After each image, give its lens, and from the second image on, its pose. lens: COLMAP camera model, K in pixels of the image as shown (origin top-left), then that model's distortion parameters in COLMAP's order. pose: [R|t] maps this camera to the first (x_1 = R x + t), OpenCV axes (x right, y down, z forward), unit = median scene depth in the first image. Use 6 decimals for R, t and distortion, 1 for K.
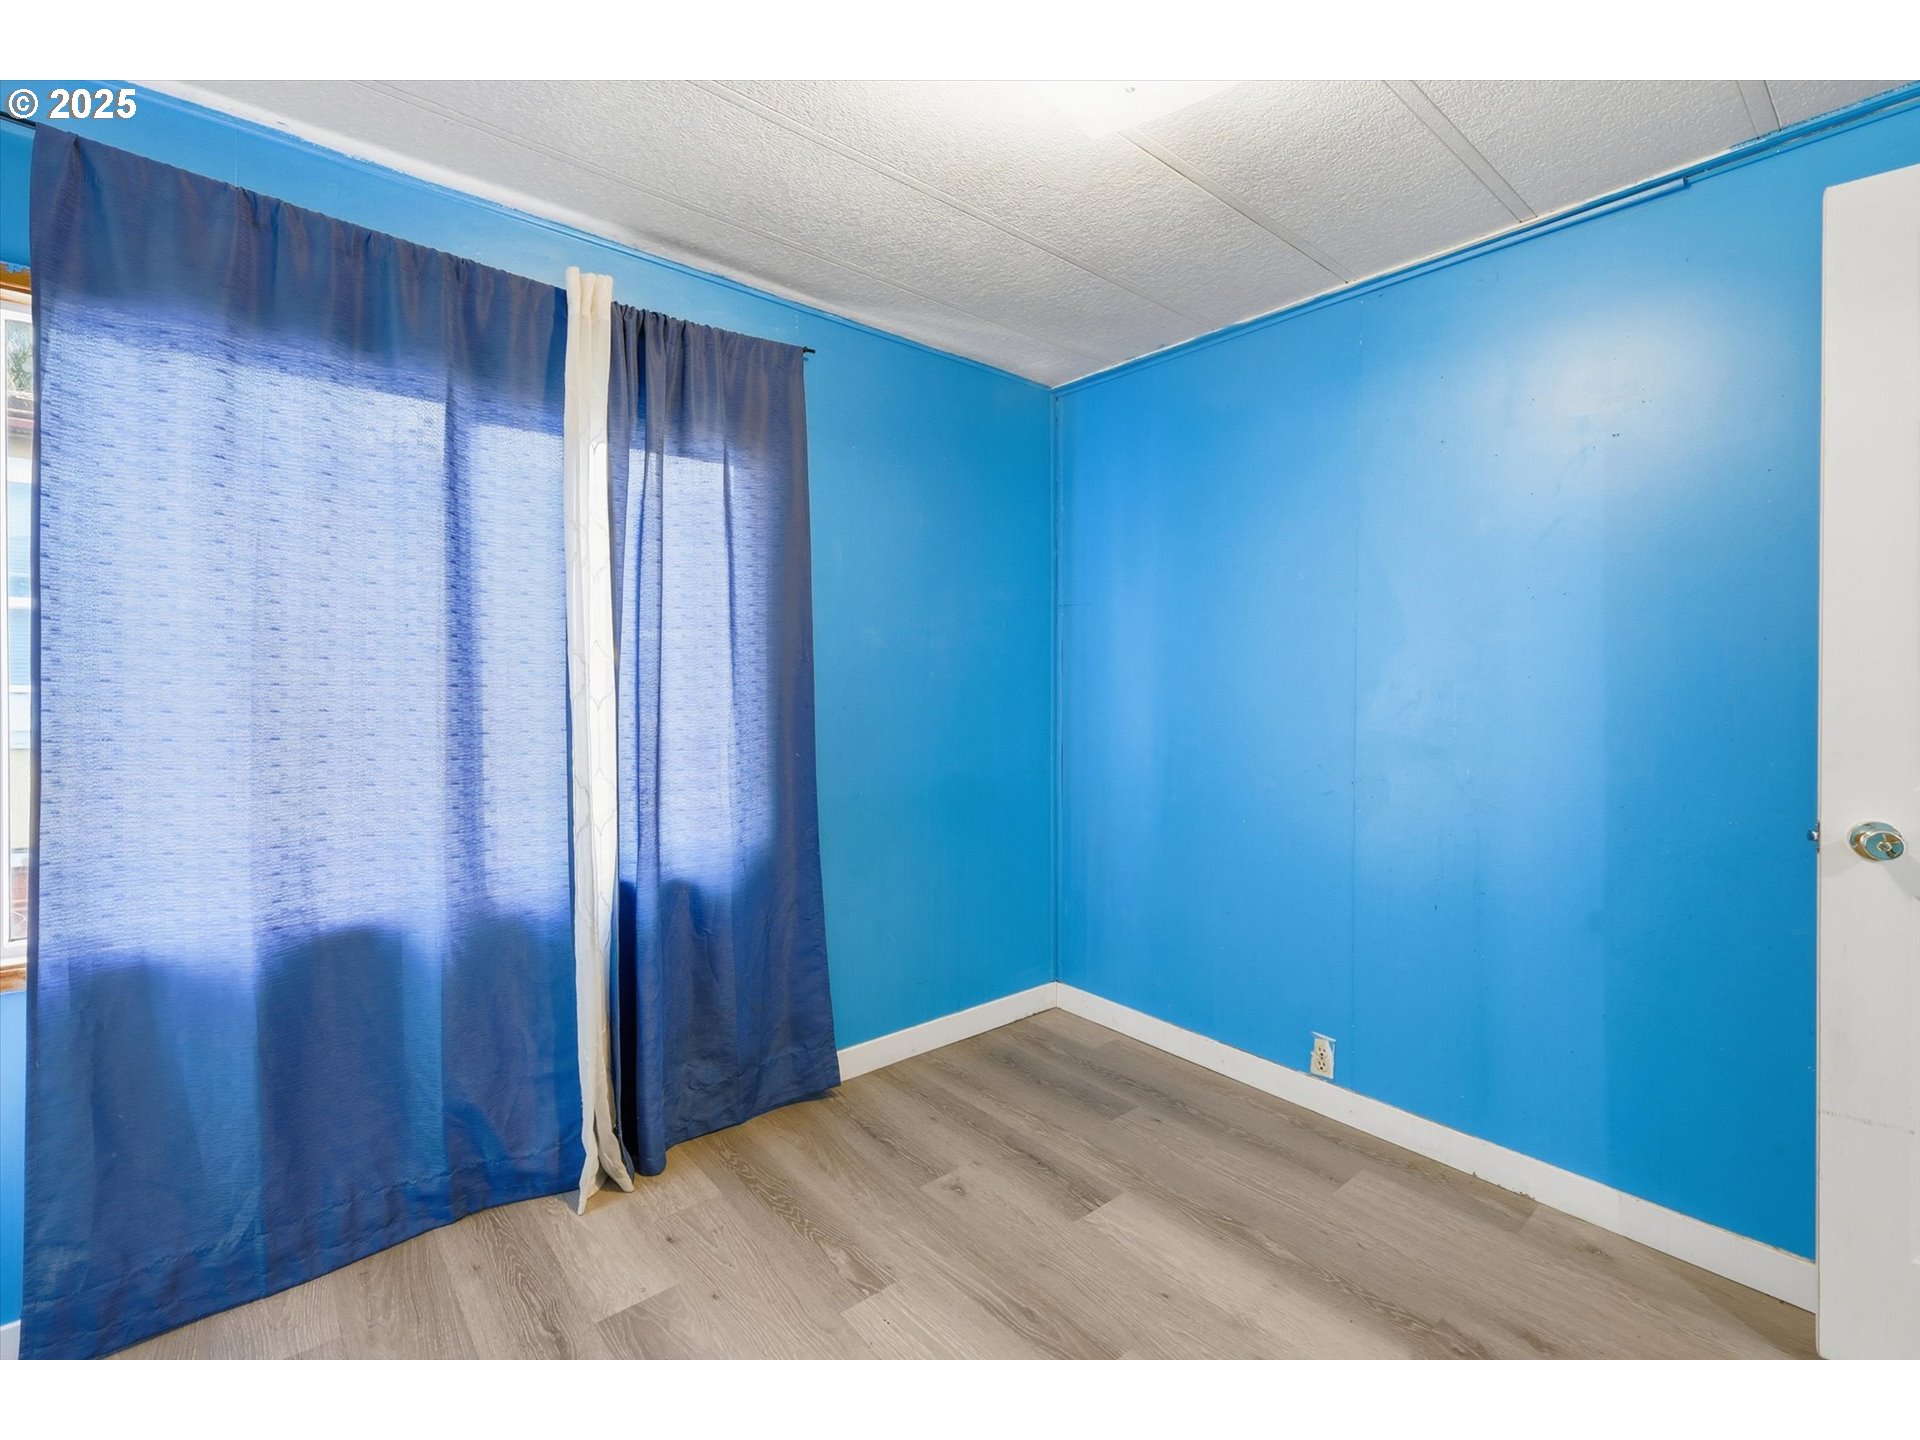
lens RADIAL K [[857.7, 0, 980.8], [0, 857.7, 703.0], [0, 0, 1]] dist [0.004083, 0.001103]
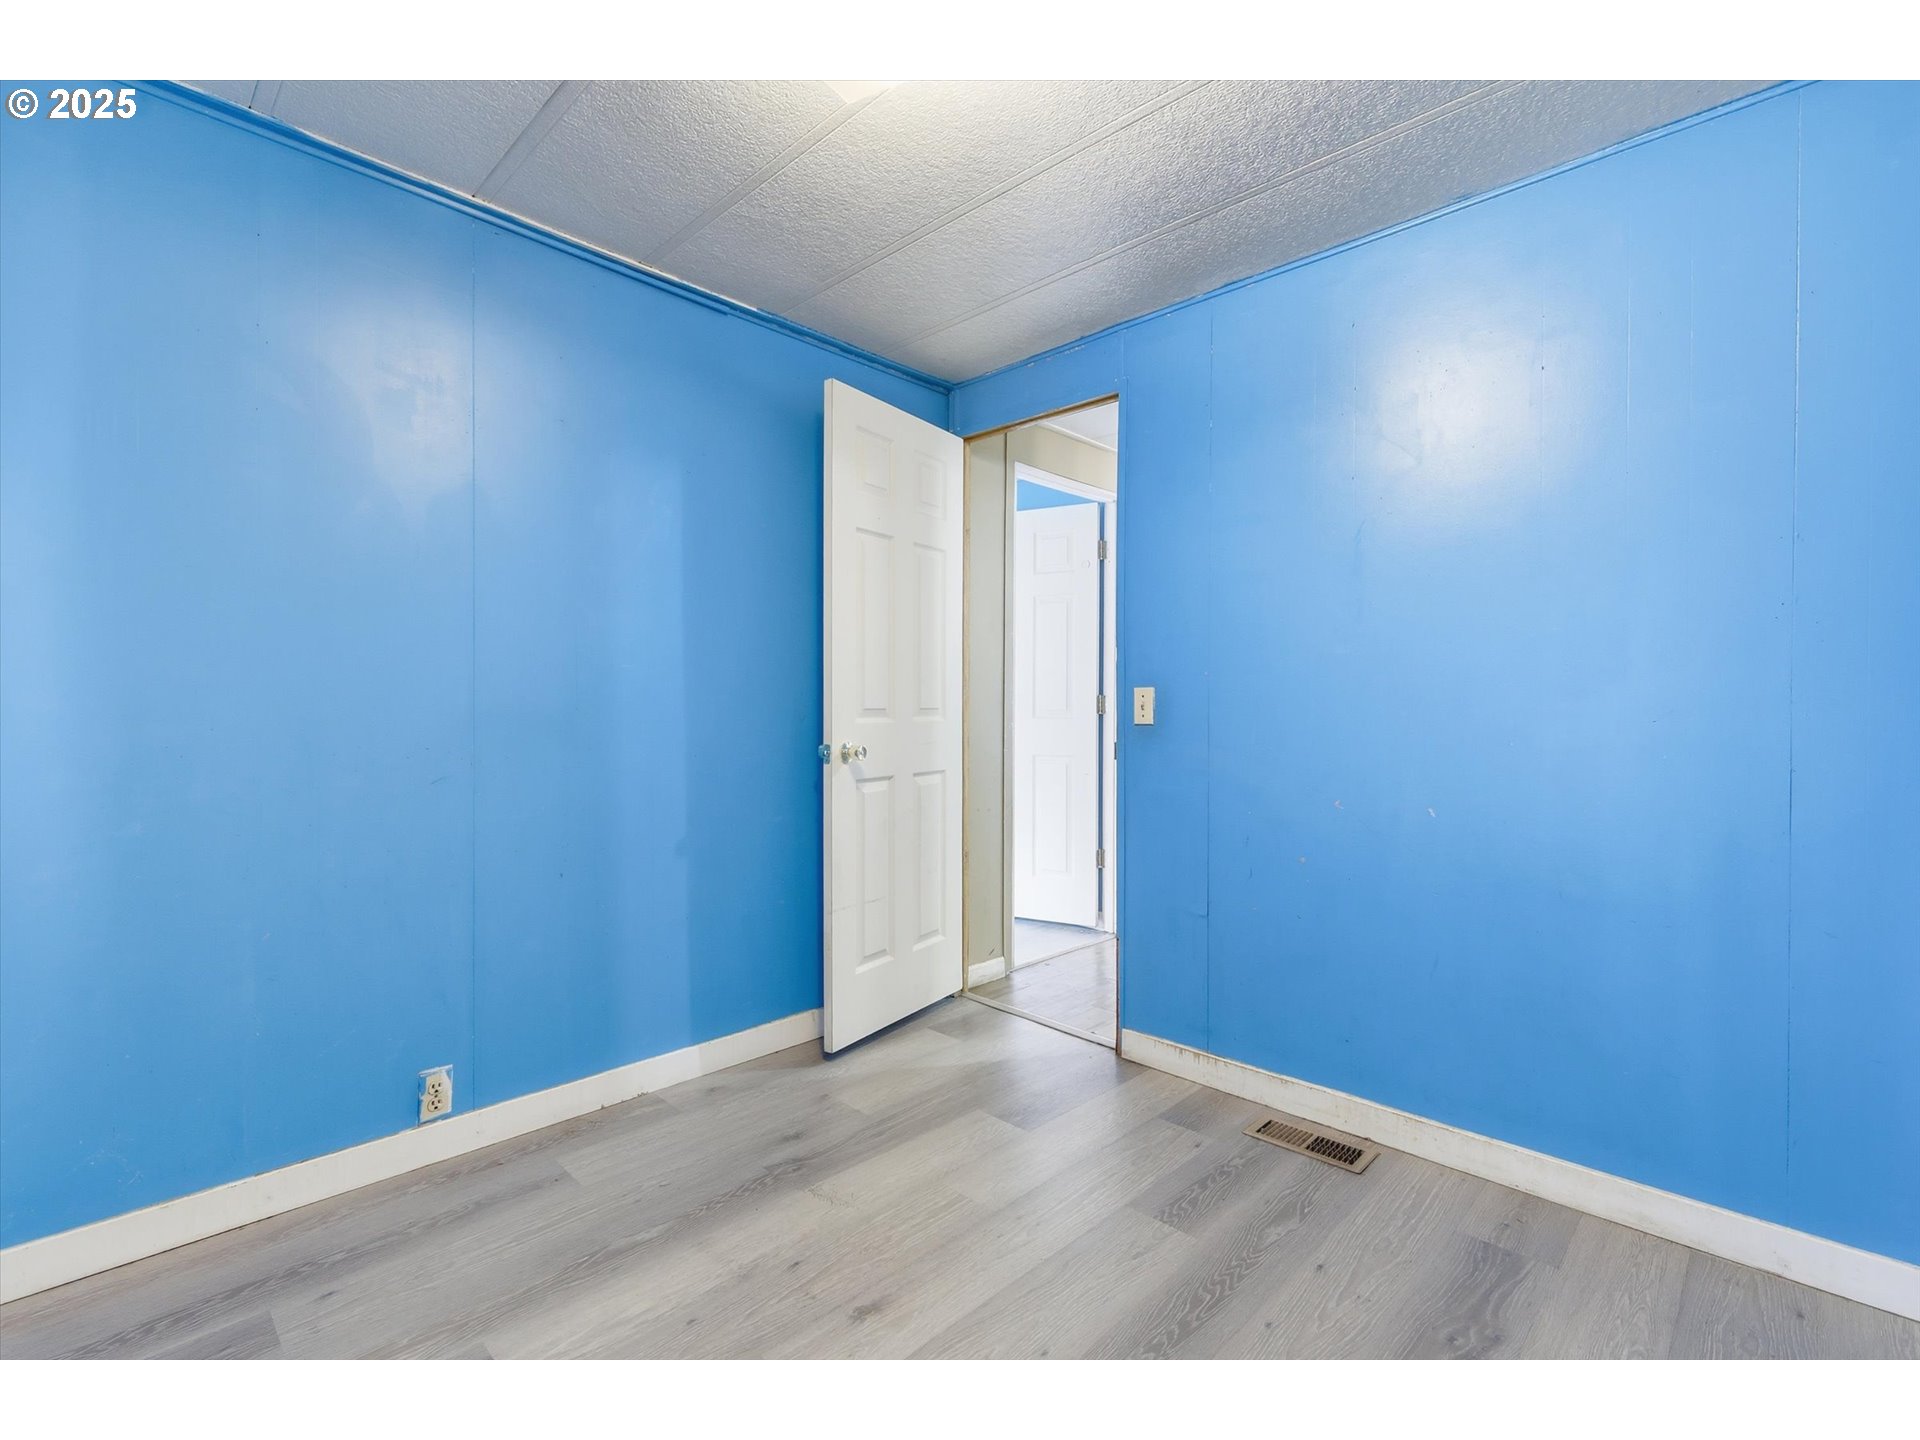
lens RADIAL K [[882.7, 0, 966.6], [0, 882.7, 713.2], [0, 0, 1]] dist [0.002176, -0.000110]
pose [[-0.097729, -0.013452, 0.995122, -0.885890], [0.010928, 0.999834, 0.014588, 0.056705], [-0.995153, 0.012301, -0.097566, 0.980655]]
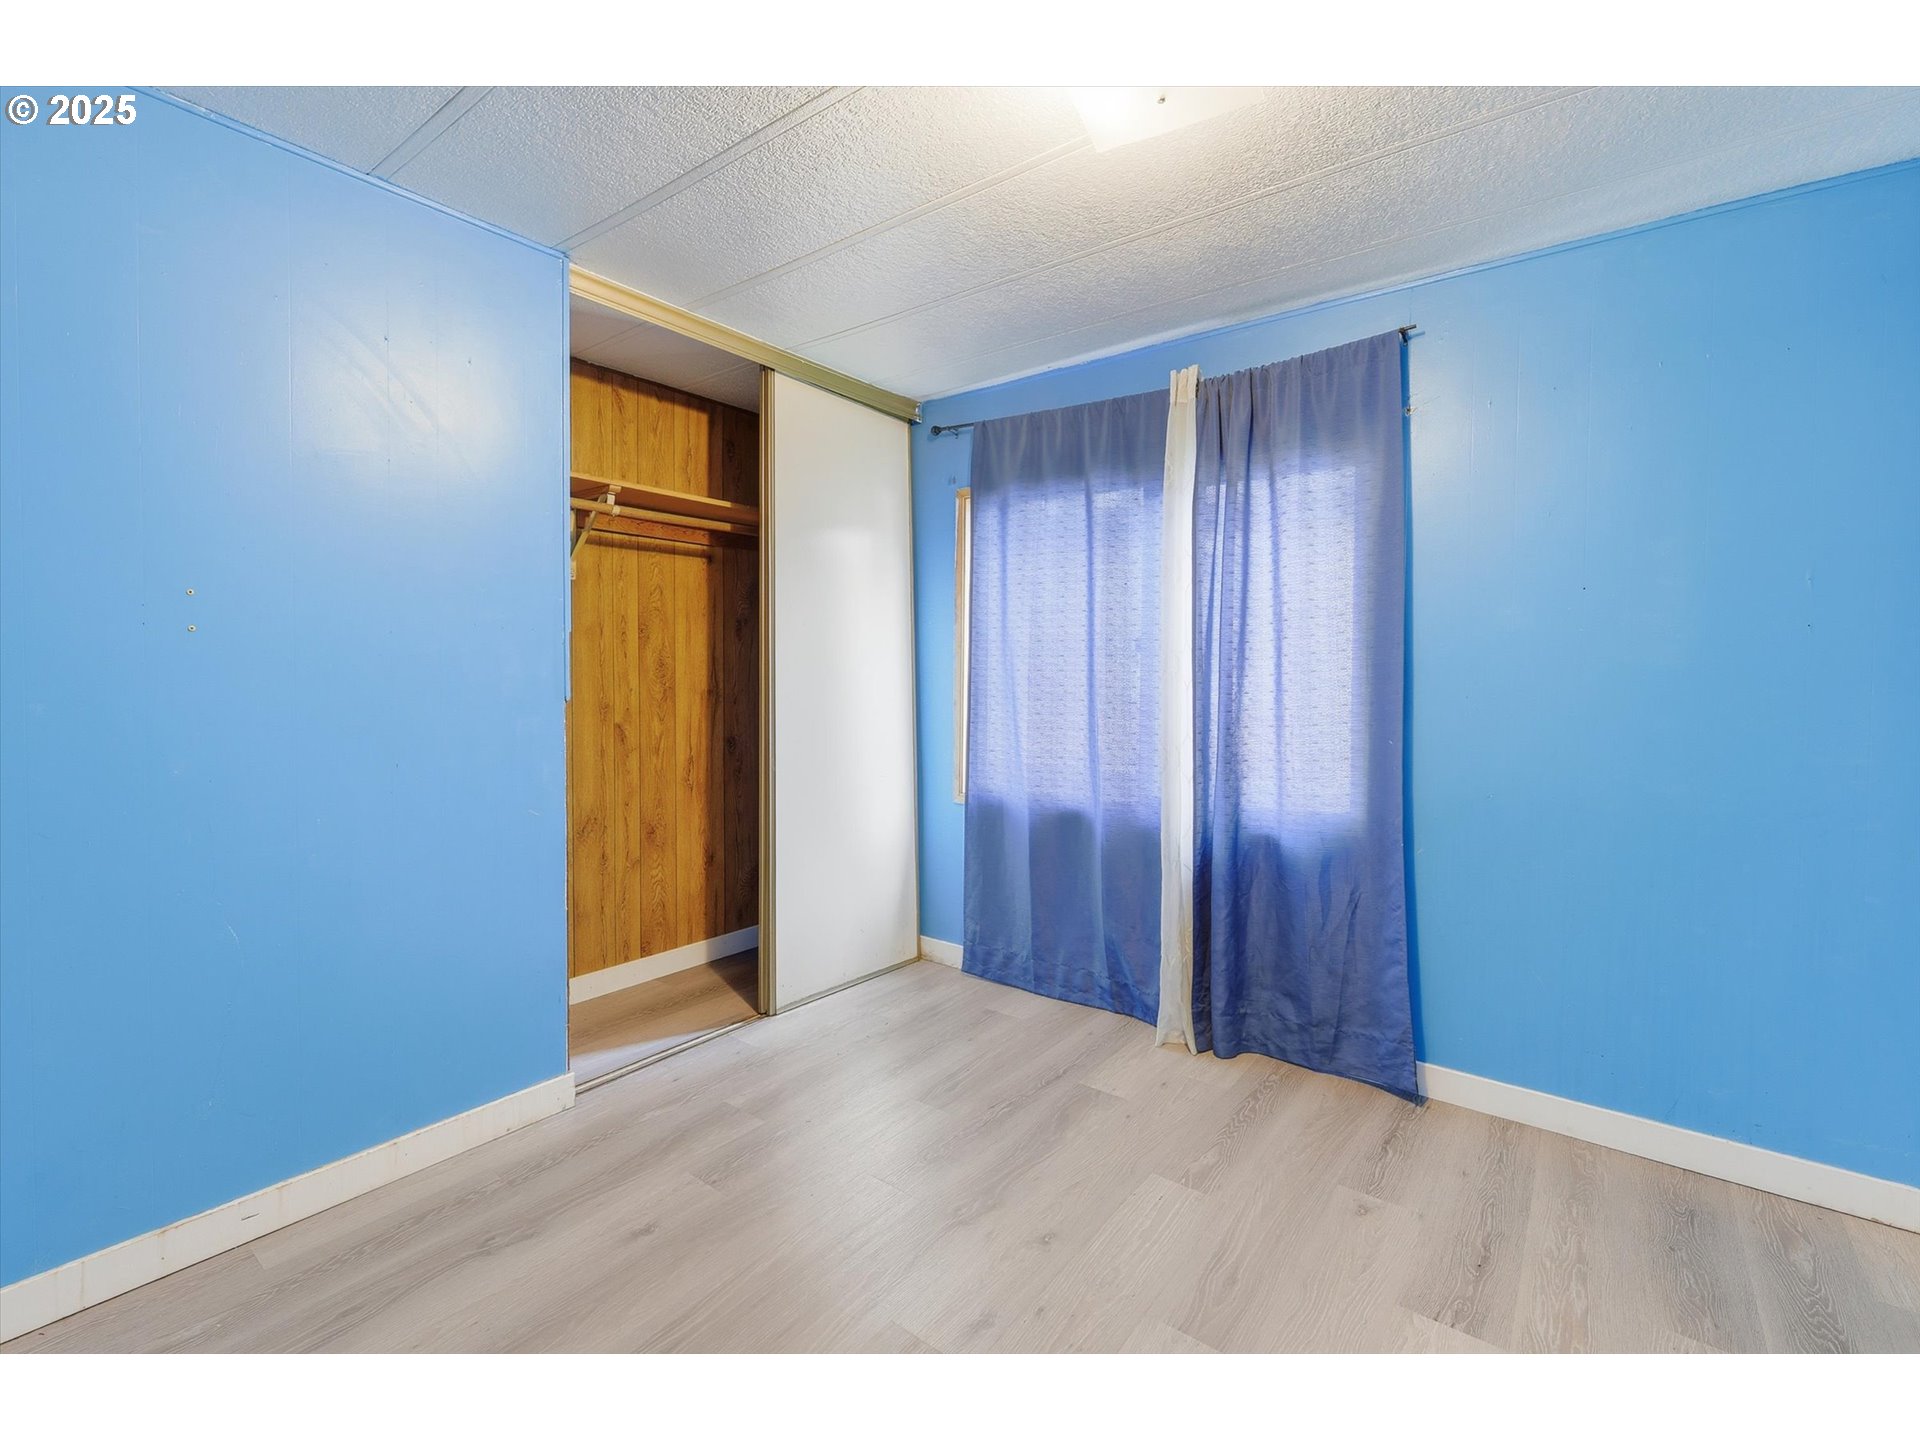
lens RADIAL K [[857.7, 0, 965.0], [0, 857.7, 700.3], [0, 0, 1]] dist [0.004083, 0.001103]
pose [[0.213894, 0.042341, -0.975939, 0.653118], [-0.027776, 0.998920, 0.037251, -0.013400], [0.976462, 0.019140, 0.214839, 0.301869]]
